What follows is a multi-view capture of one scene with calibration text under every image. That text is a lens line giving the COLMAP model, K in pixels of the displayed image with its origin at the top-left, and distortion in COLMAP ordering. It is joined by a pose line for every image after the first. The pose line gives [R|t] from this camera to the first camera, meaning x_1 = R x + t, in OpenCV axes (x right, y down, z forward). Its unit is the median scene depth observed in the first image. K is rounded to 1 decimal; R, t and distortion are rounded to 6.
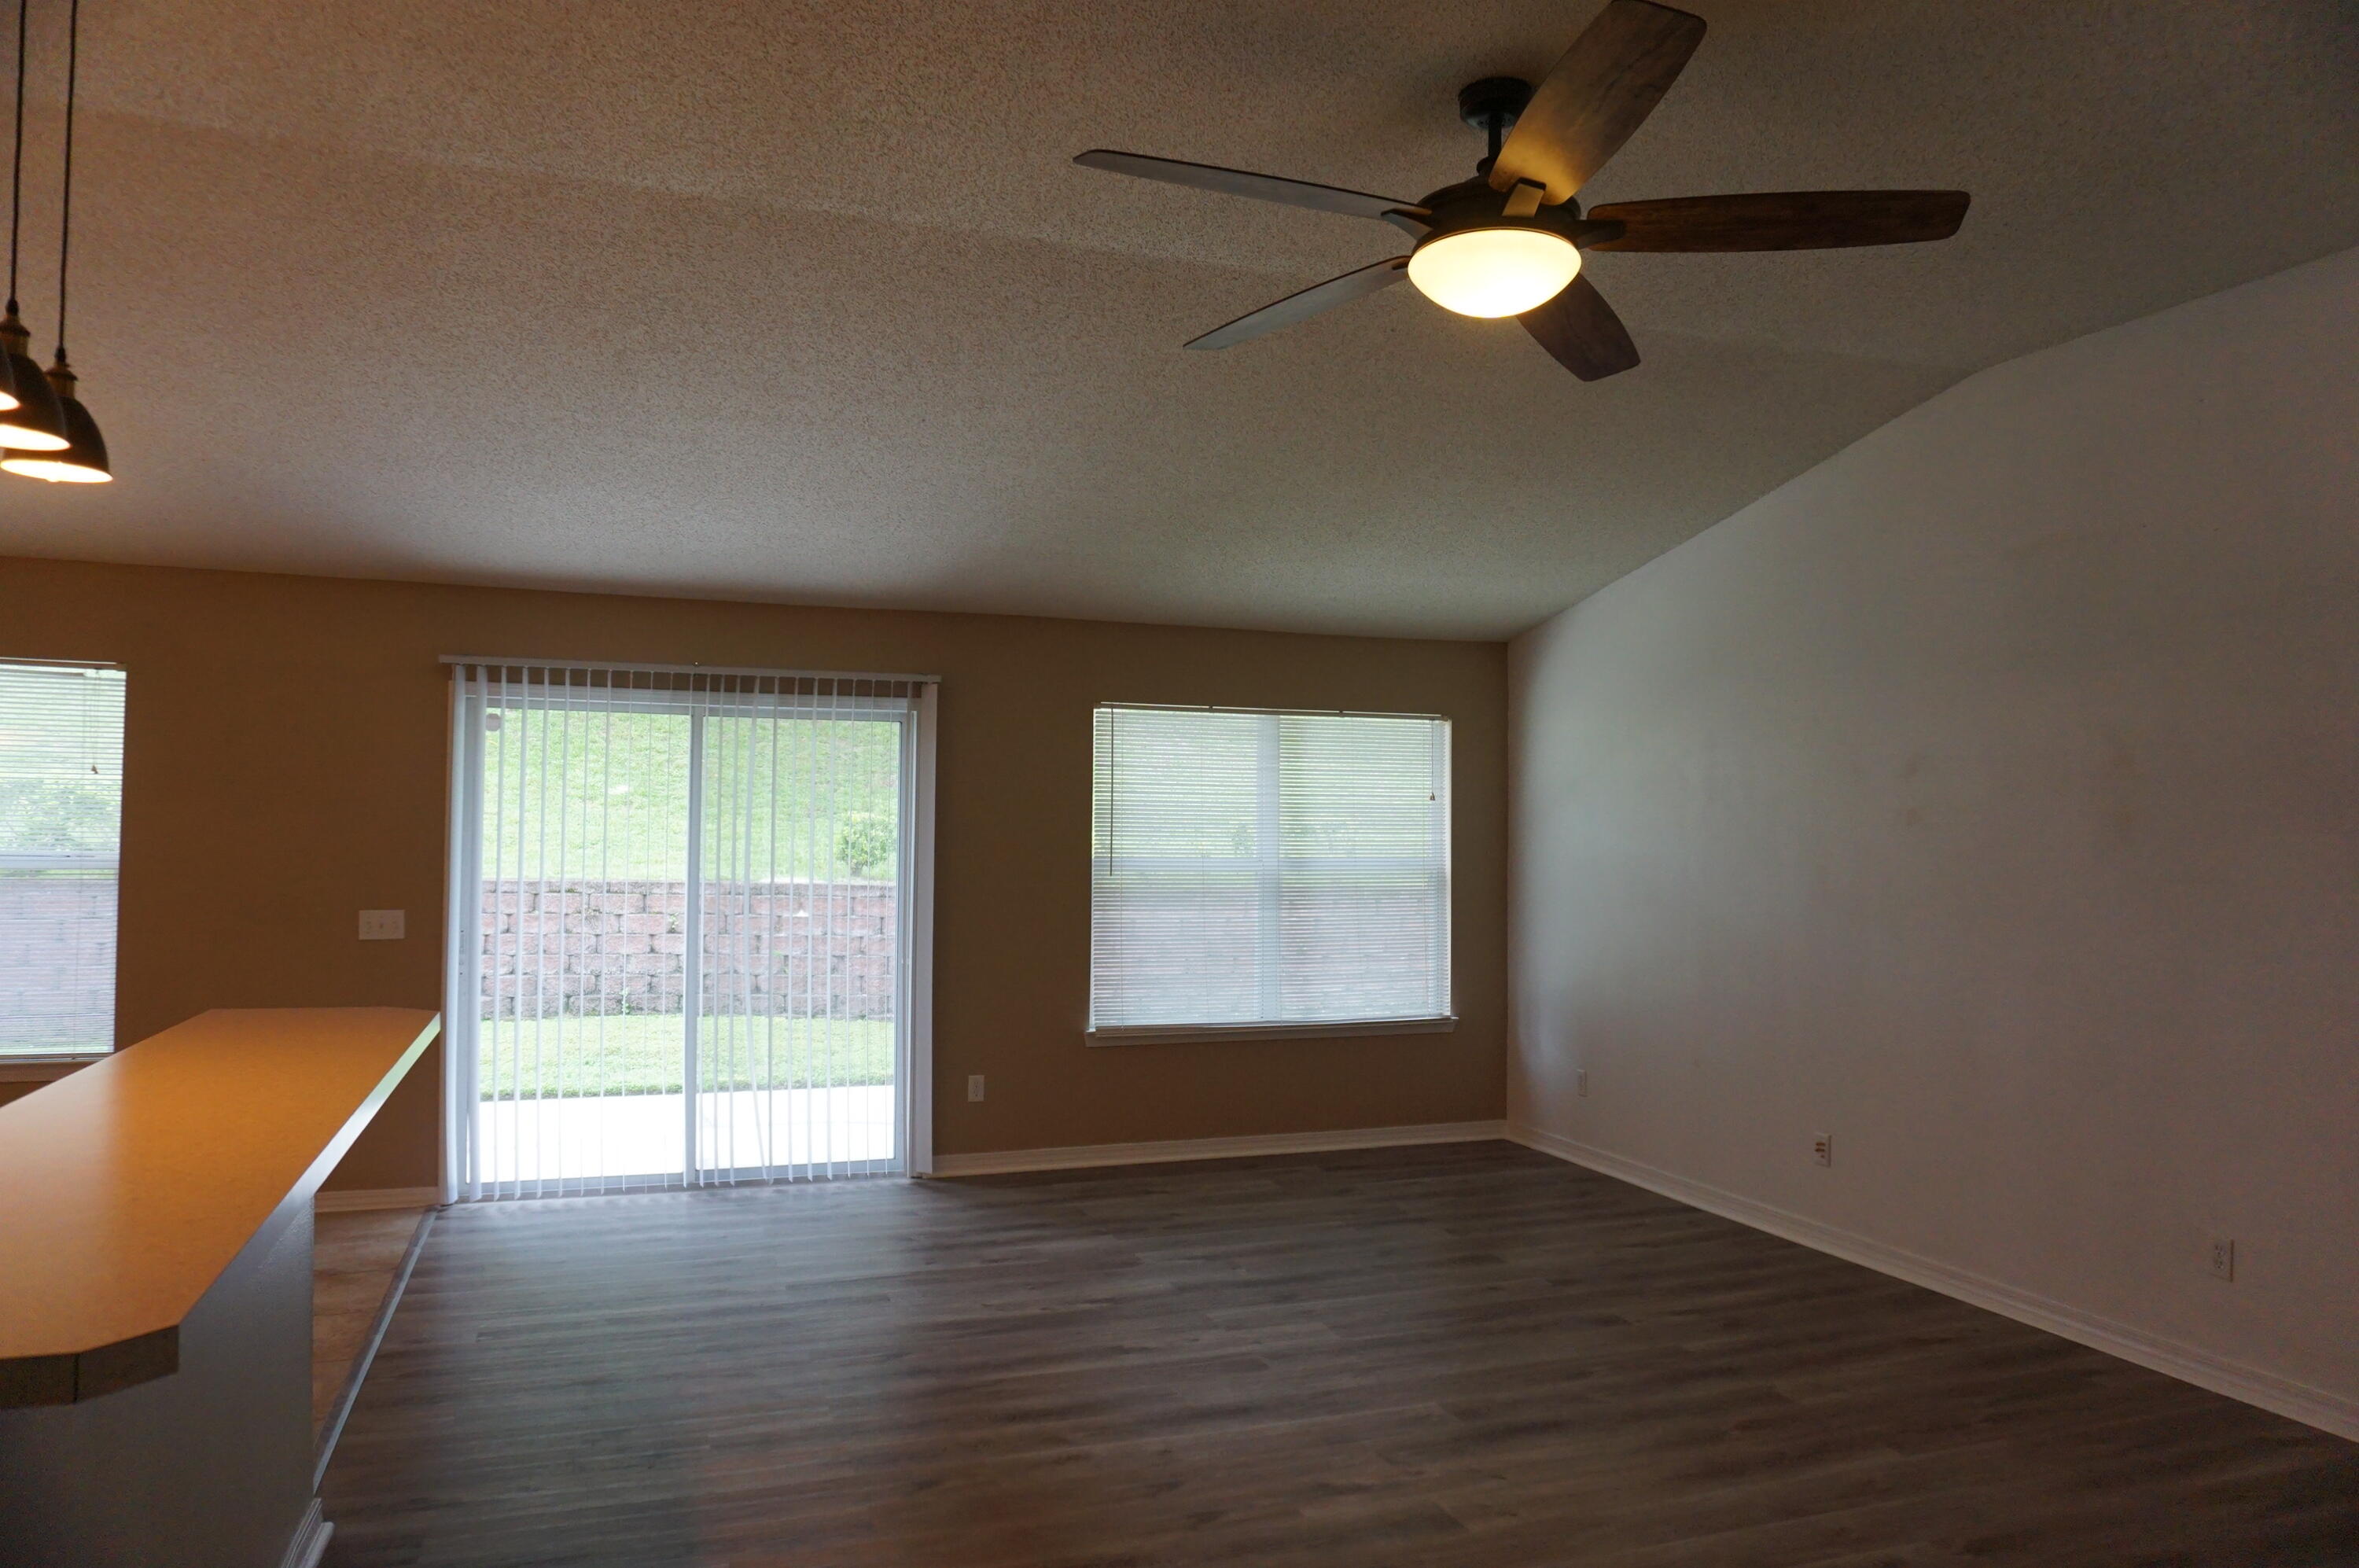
lens RADIAL K [[1580.8, 0, 1177.3], [0, 1580.8, 793.6], [0, 0, 1]] dist [-0.049940, 0.035217]
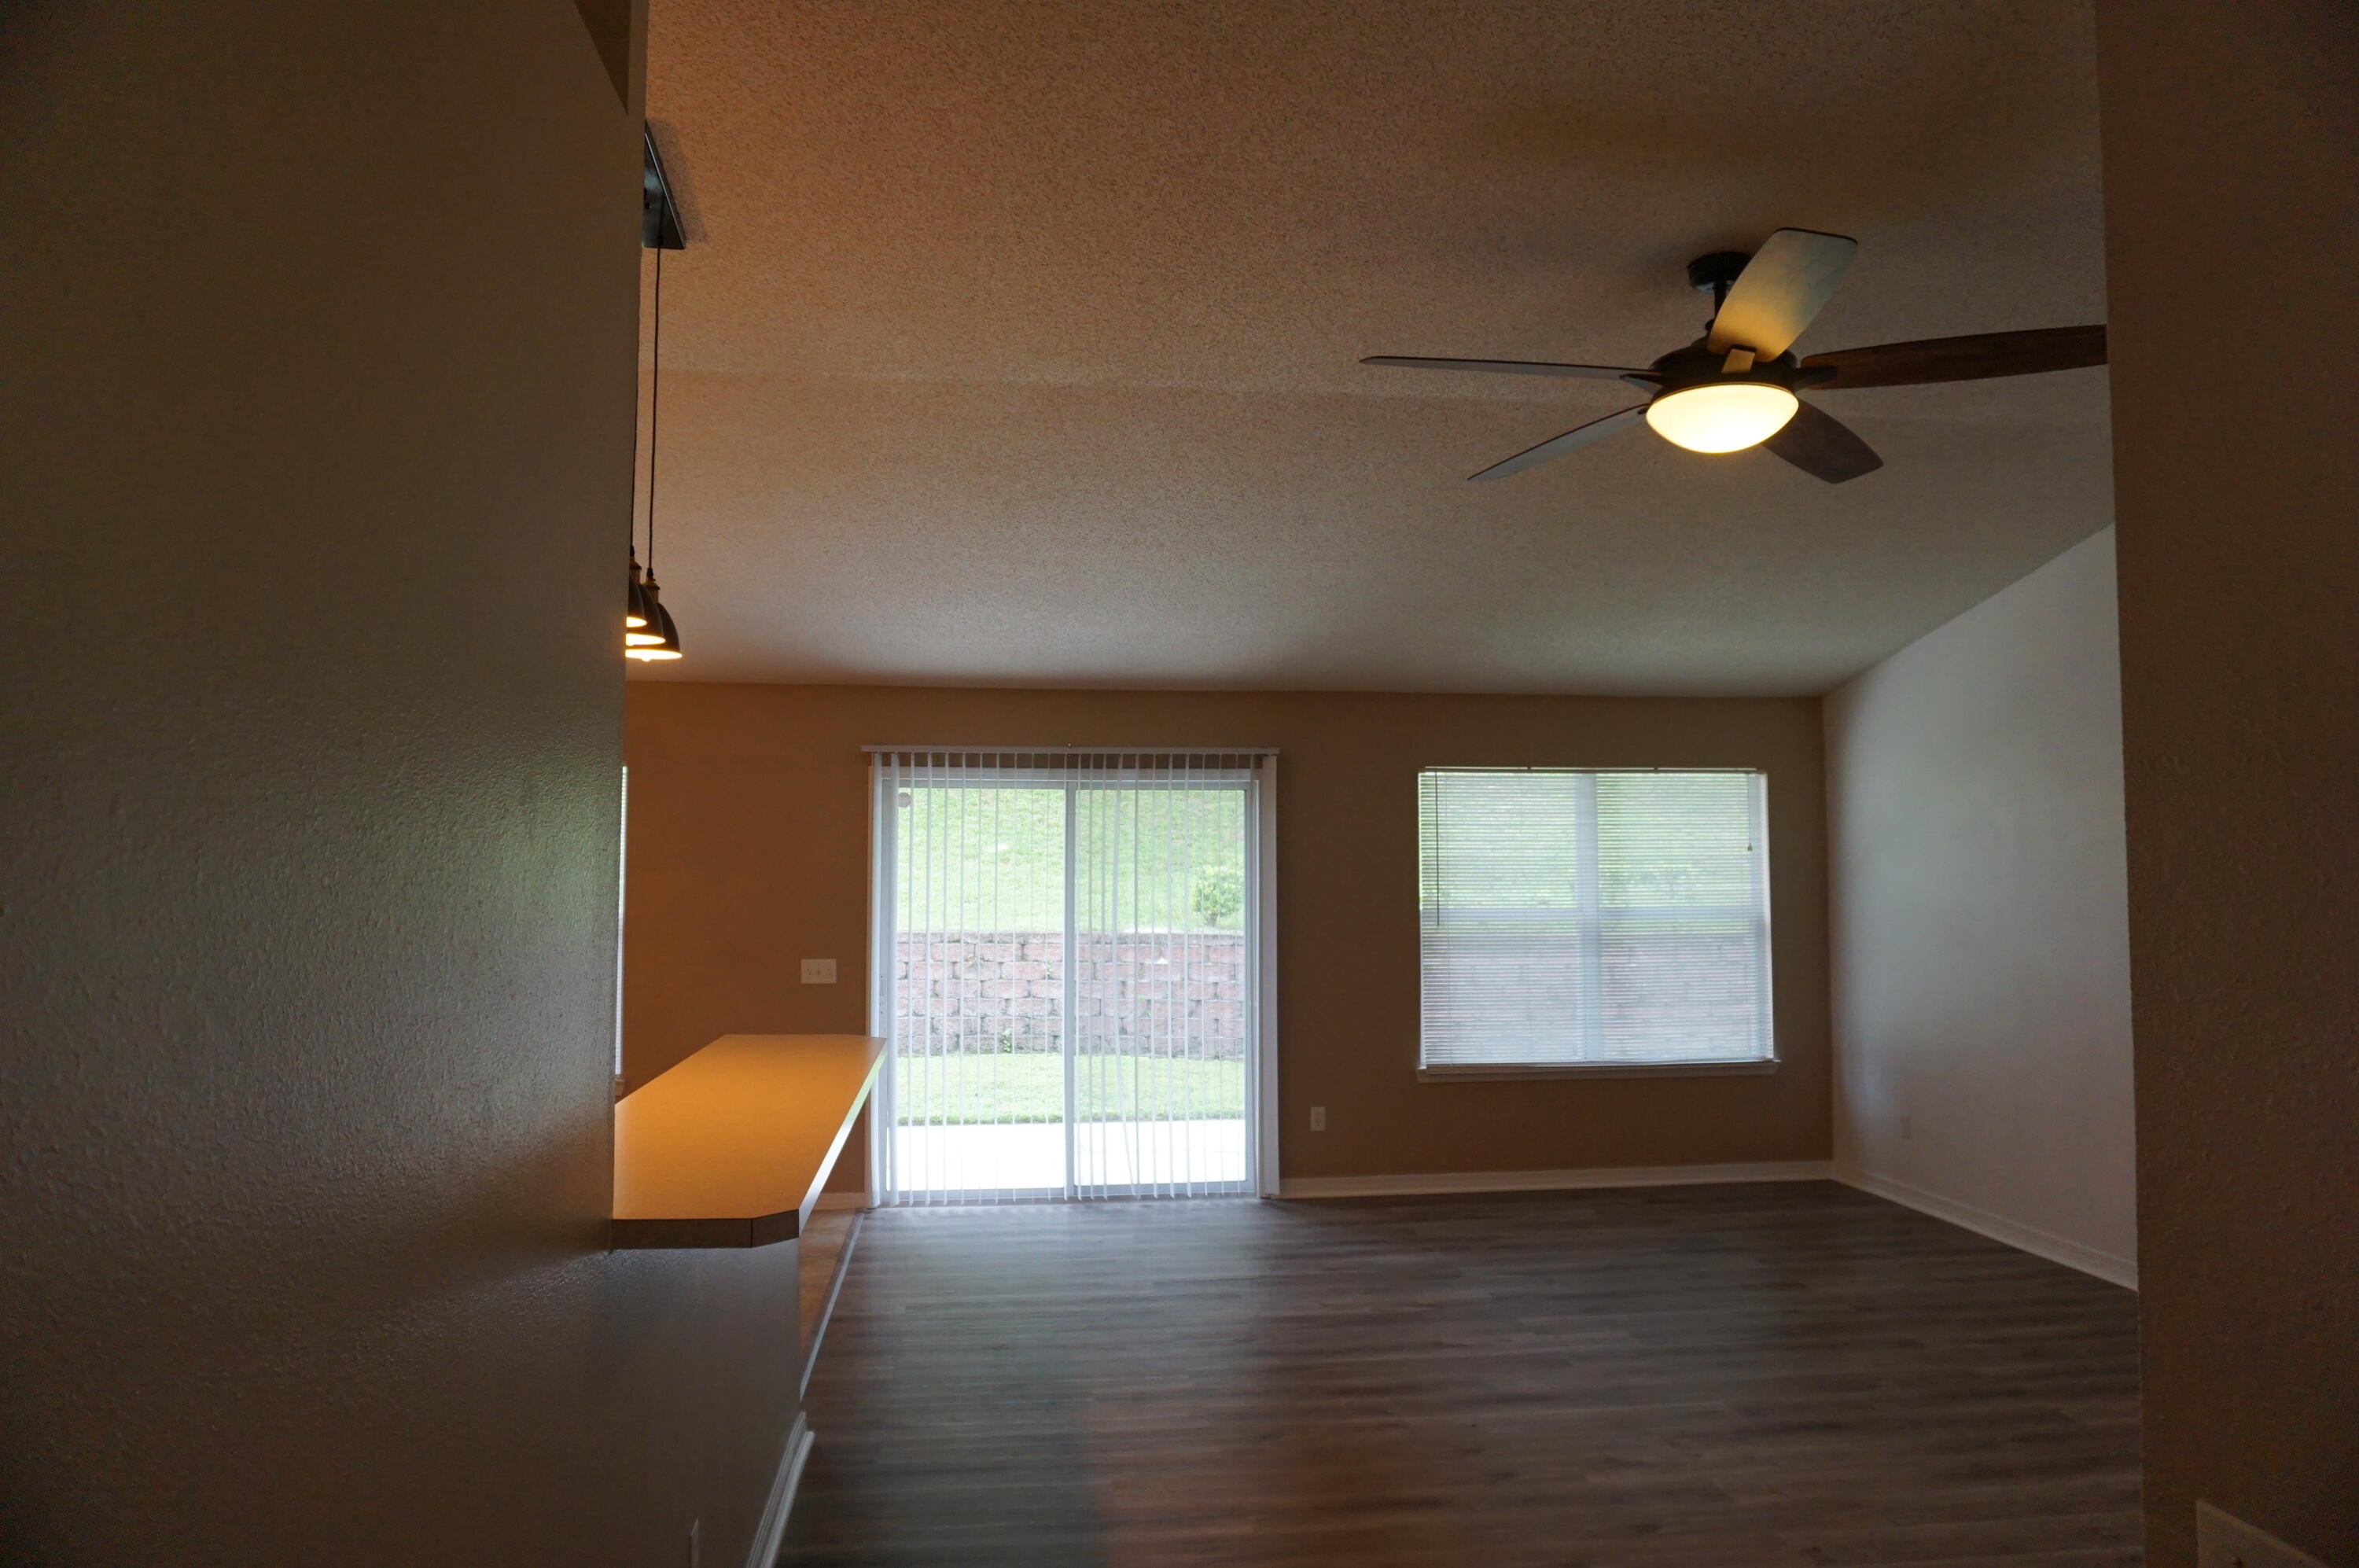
lens RADIAL K [[1580.8, 0, 1178.9], [0, 1580.8, 791.8], [0, 0, 1]] dist [-0.049940, 0.035217]
pose [[0.975209, -0.023840, -0.219997, 0.034146], [0.017137, 0.999330, -0.032326, -0.011087], [0.220620, 0.027754, 0.974965, -0.139817]]
